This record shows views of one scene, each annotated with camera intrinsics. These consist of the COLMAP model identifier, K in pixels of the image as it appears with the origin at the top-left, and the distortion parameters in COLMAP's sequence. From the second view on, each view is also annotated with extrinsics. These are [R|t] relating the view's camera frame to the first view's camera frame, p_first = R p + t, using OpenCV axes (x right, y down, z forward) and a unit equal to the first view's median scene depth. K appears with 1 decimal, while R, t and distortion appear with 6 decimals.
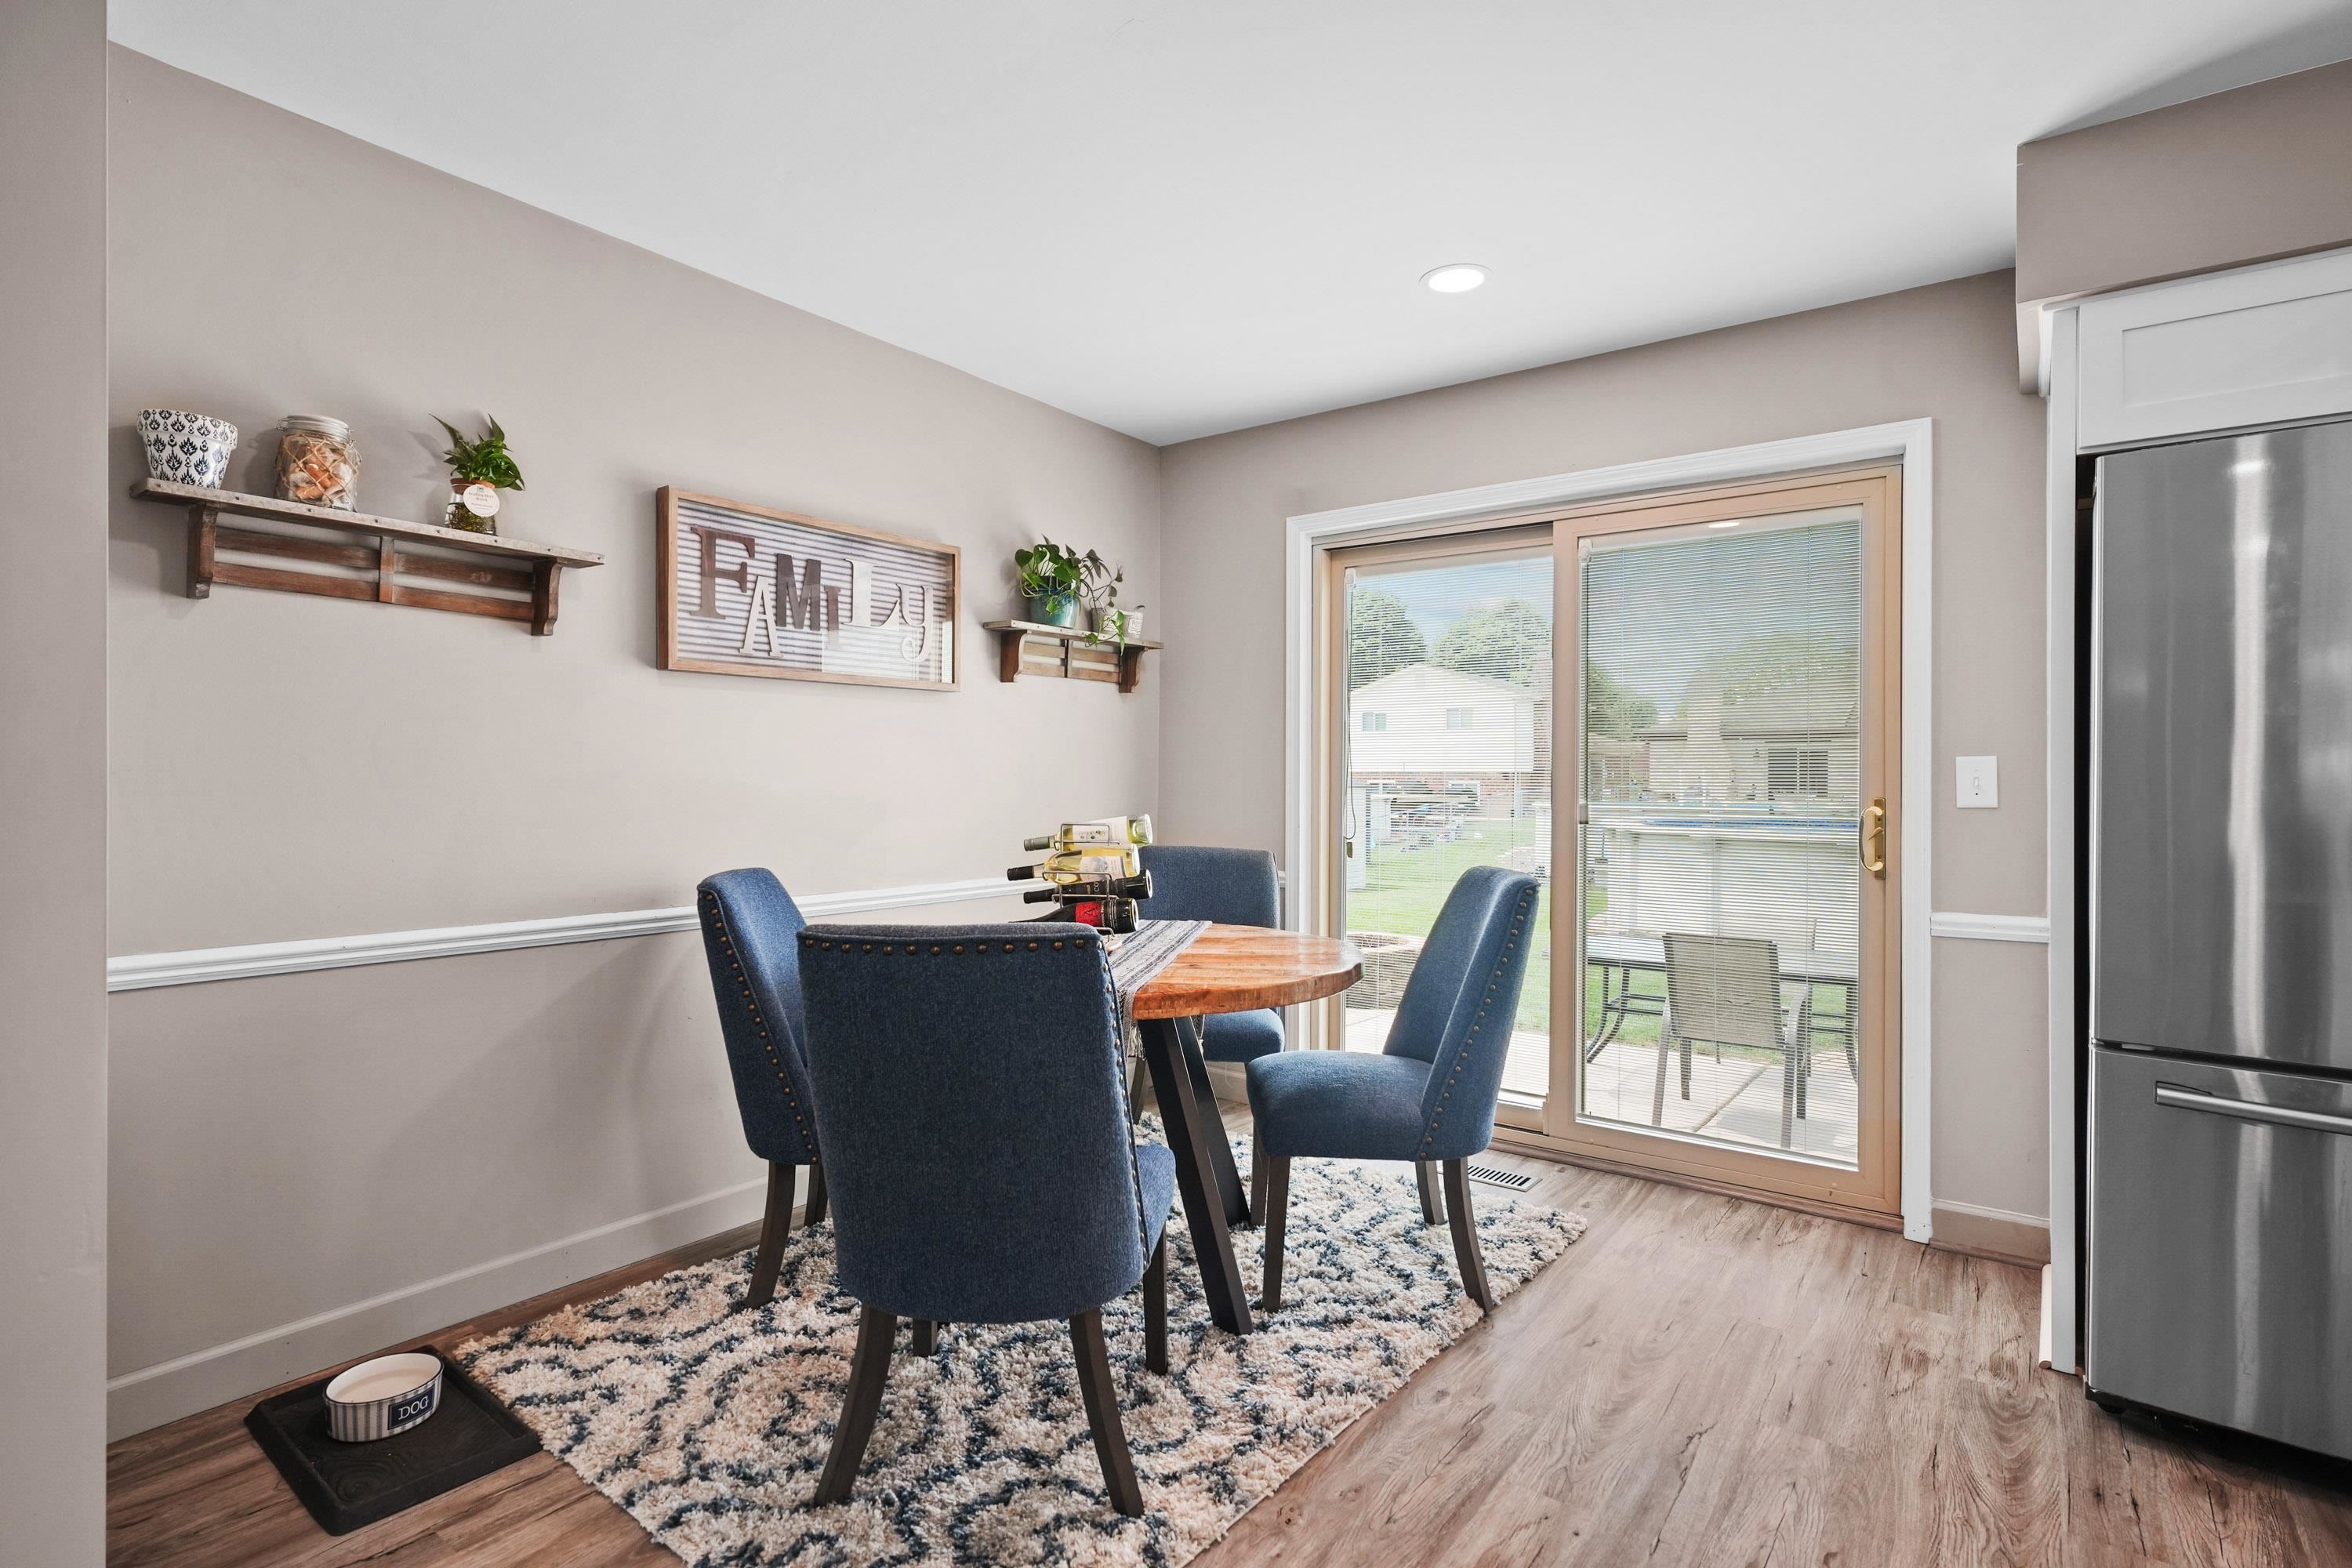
lens RADIAL K [[1156.1, 0, 1168.7], [0, 1156.1, 774.7], [0, 0, 1]] dist [0.000047, -0.001035]
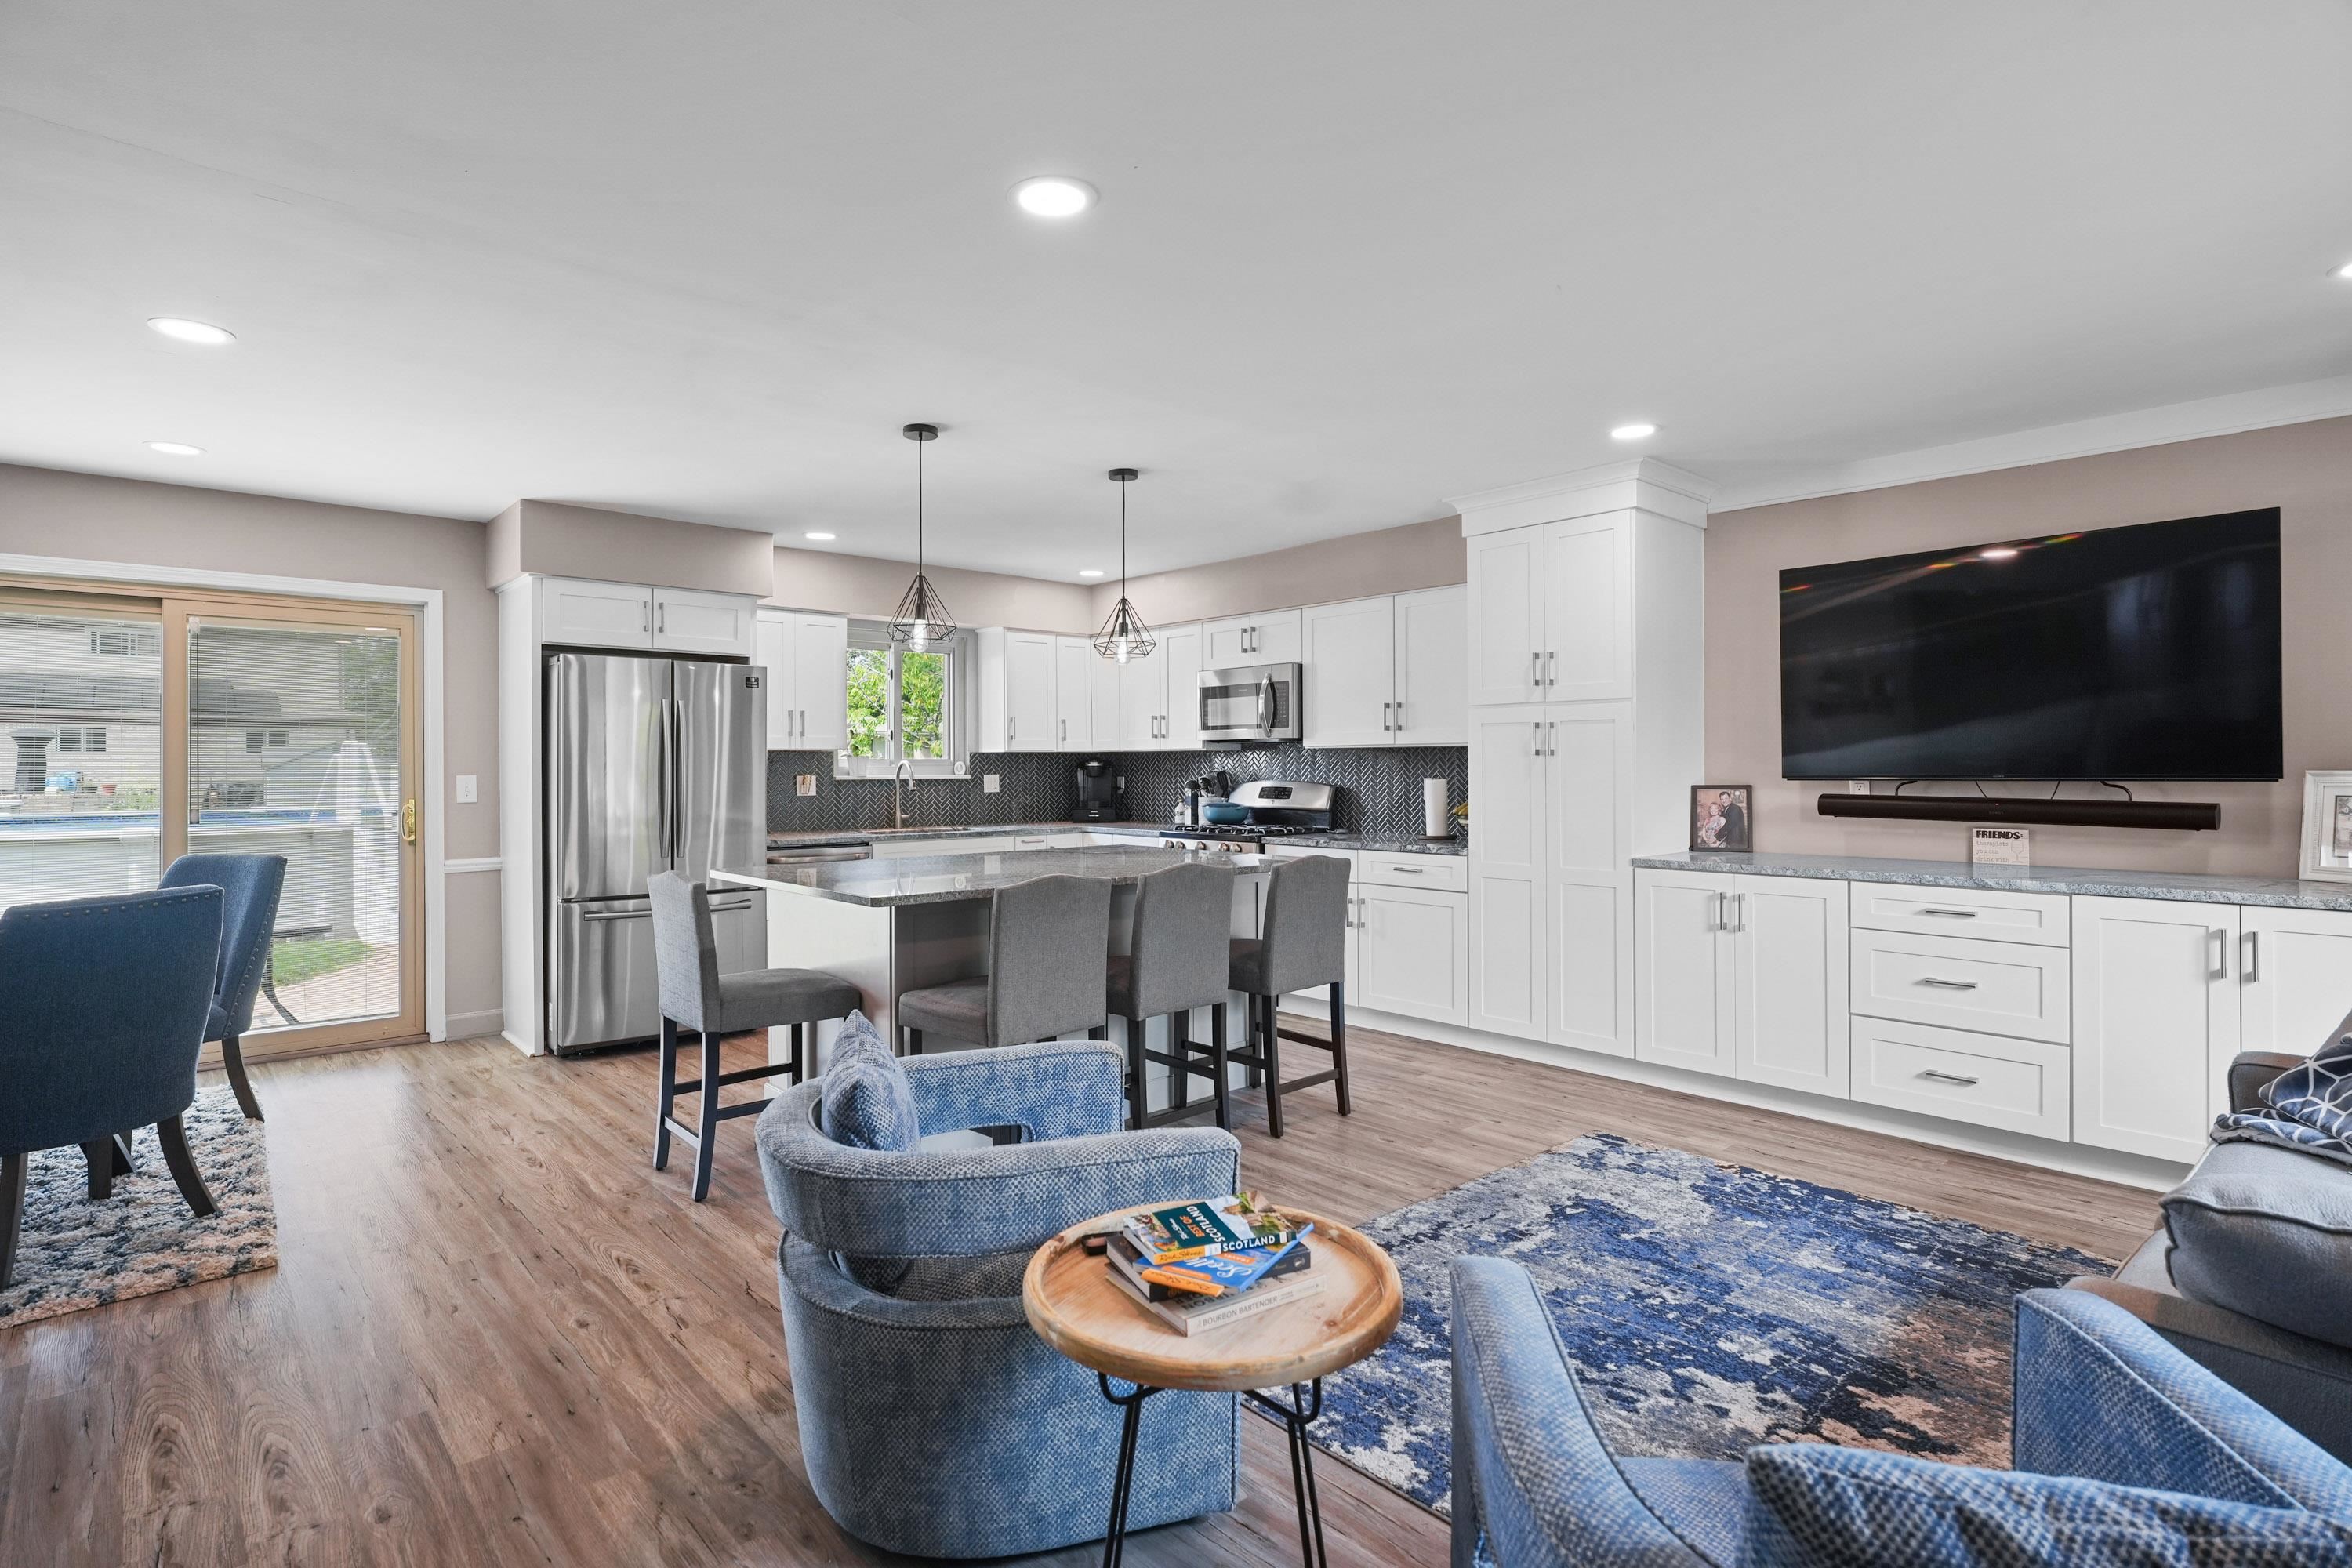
lens RADIAL K [[1156.1, 0, 1171.6], [0, 1156.1, 767.8], [0, 0, 1]] dist [0.000047, -0.001035]
pose [[0.197743, -0.006015, 0.980235, -1.028561], [0.000179, 0.999981, 0.006100, -0.044525], [-0.980254, -0.001031, 0.197740, -0.559209]]
